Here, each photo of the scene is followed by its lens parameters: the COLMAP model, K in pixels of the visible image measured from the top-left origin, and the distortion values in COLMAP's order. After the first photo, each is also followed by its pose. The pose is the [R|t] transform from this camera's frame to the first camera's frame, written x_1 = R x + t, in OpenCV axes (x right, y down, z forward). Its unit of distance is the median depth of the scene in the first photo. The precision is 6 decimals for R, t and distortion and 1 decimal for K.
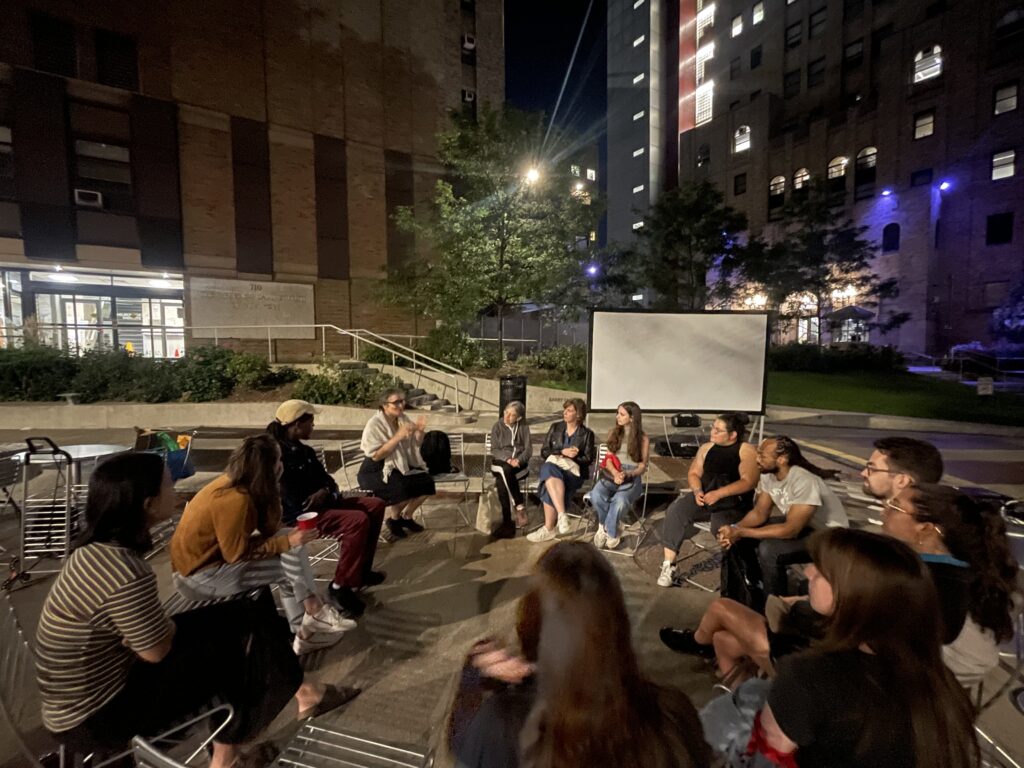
lens RADIAL K [[454.9, 0, 512.0], [0, 454.9, 384.0], [0, 0, 1]] dist [-0.025102, 0.009744]
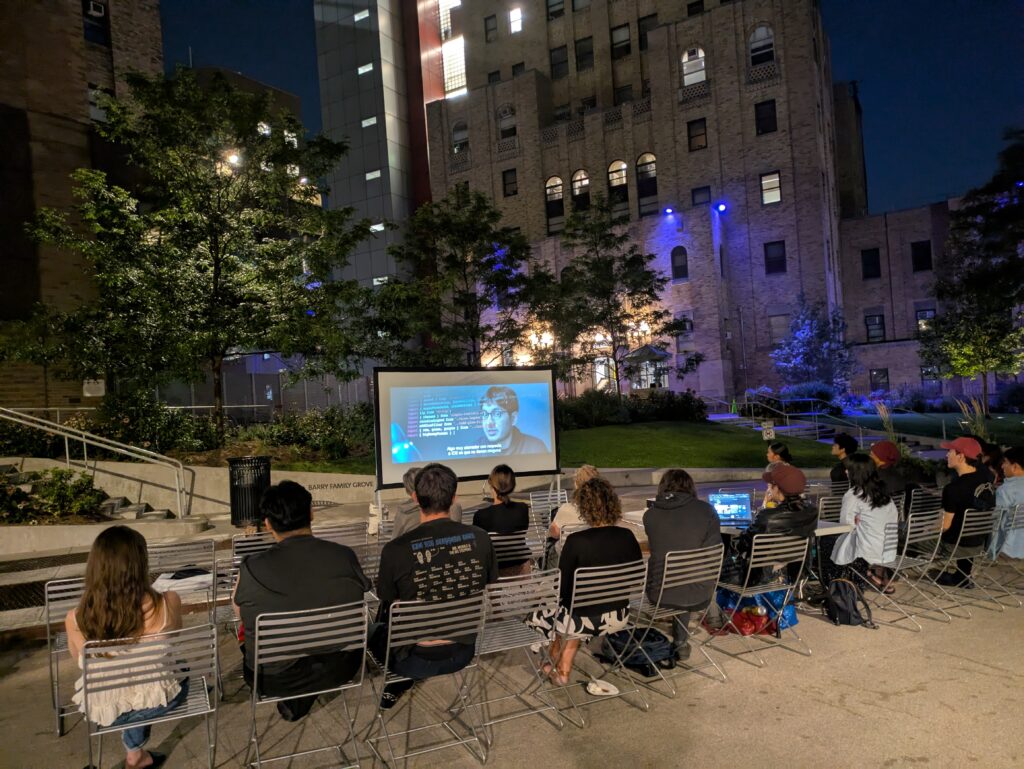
lens RADIAL K [[747.0, 0, 512.0], [0, 747.0, 384.5], [0, 0, 1]] dist [0.003886, -0.001927]
pose [[0.898453, -0.035121, 0.437662, -0.070444], [0.084282, 0.992054, -0.093408, 0.005149], [-0.430904, 0.120810, 0.894274, -0.109406]]
